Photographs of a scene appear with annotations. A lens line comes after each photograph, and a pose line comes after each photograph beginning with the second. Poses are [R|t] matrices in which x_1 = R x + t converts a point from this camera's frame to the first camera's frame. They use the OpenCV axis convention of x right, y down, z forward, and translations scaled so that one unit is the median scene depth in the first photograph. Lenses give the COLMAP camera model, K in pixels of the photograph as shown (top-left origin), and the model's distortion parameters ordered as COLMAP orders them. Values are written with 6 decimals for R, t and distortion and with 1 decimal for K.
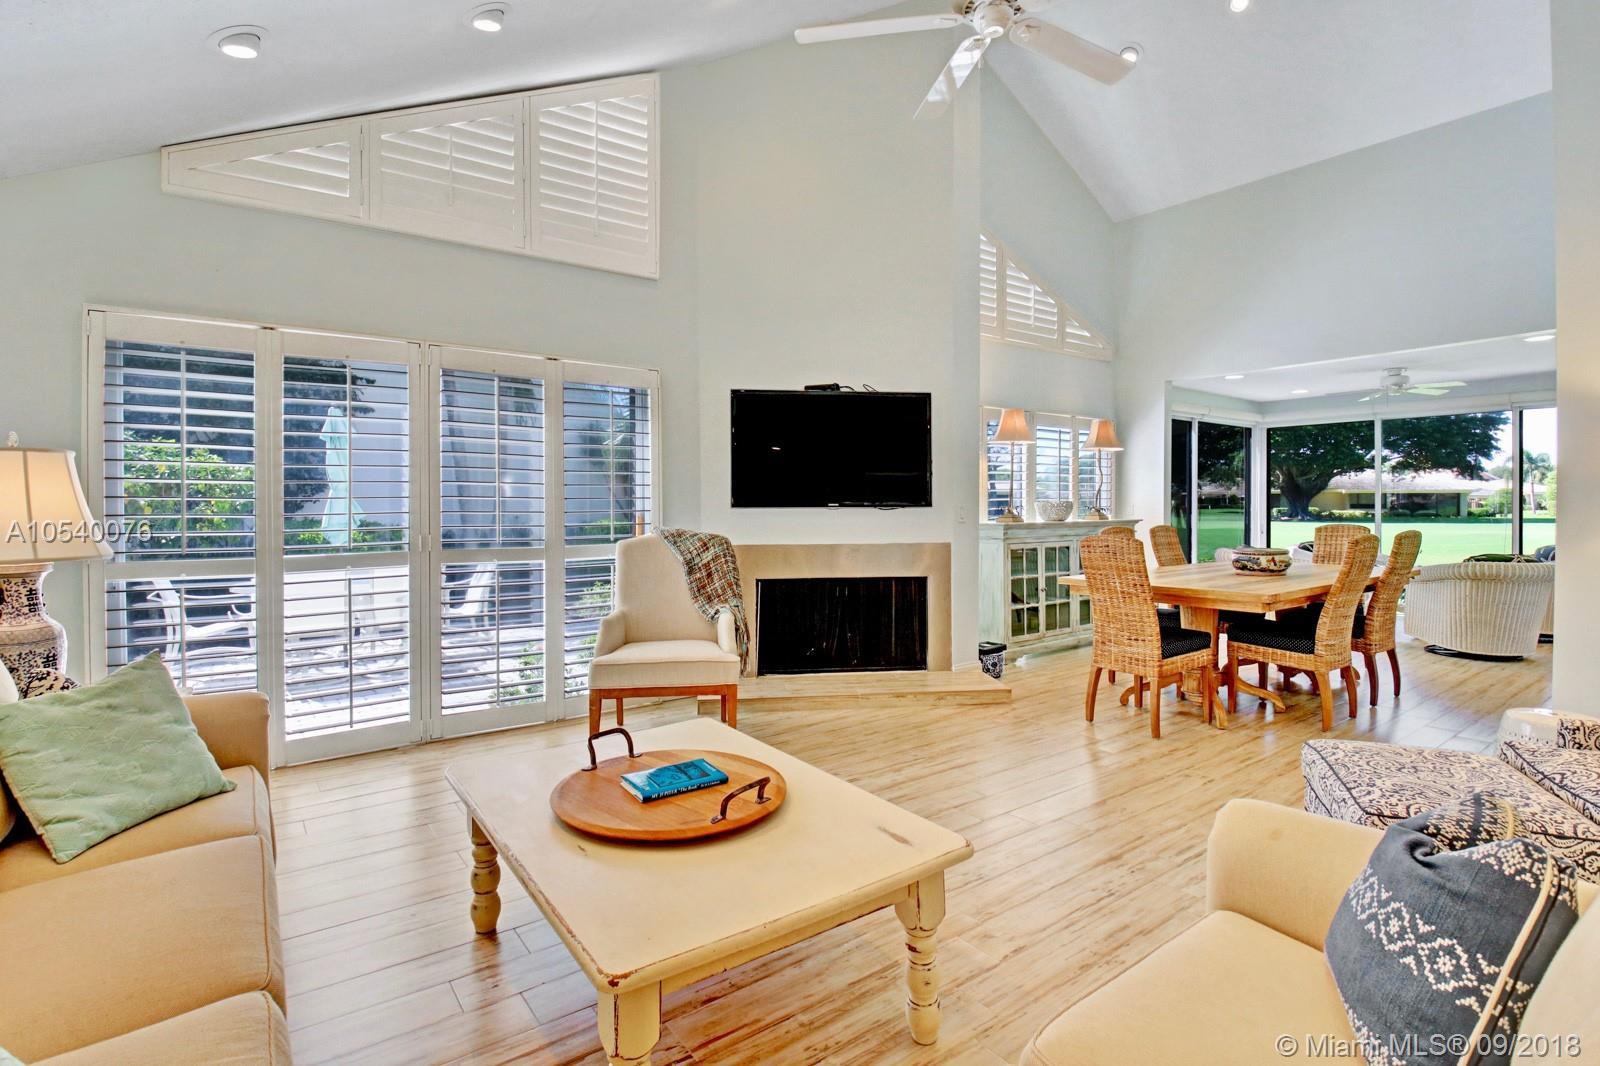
lens RADIAL K [[758.4, 0, 773.8], [0, 758.4, 507.4], [0, 0, 1]] dist [0.000064, -0.004760]
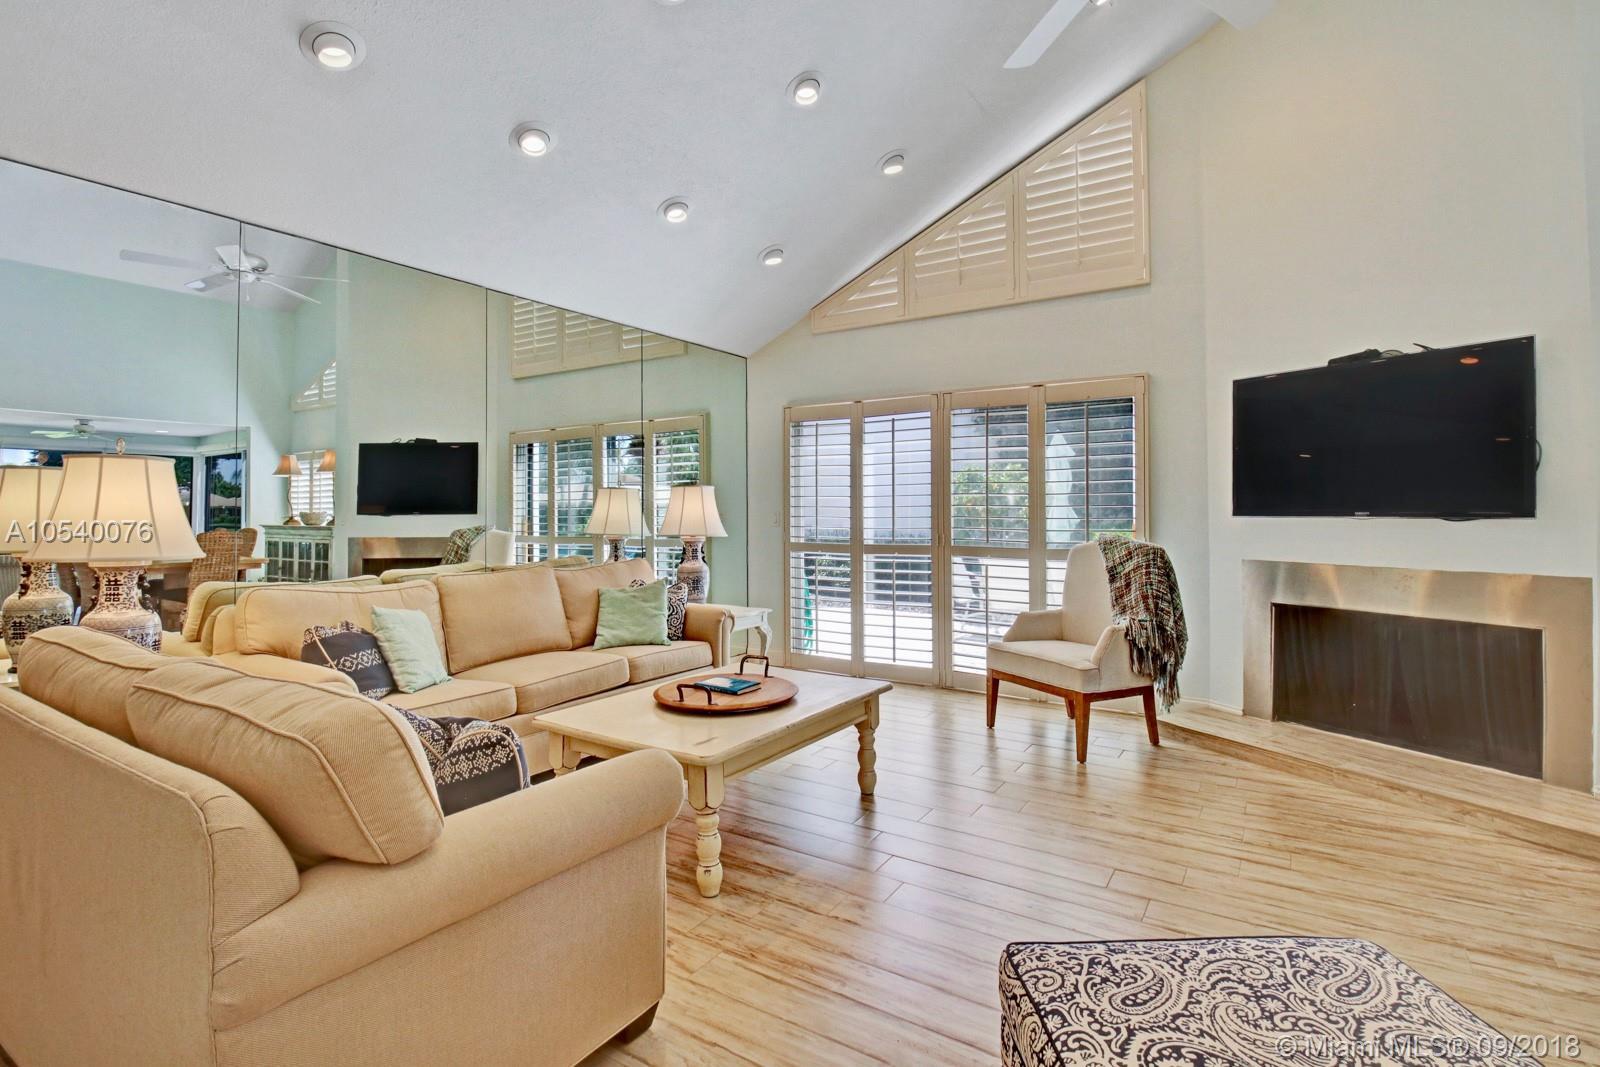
lens RADIAL K [[758.4, 0, 822.5], [0, 758.4, 492.4], [0, 0, 1]] dist [0.000064, -0.004760]
pose [[0.395878, -0.019728, -0.918091, 0.395695], [-0.004252, 0.999719, -0.023315, -0.002850], [0.918293, 0.013133, 0.395683, 0.156182]]
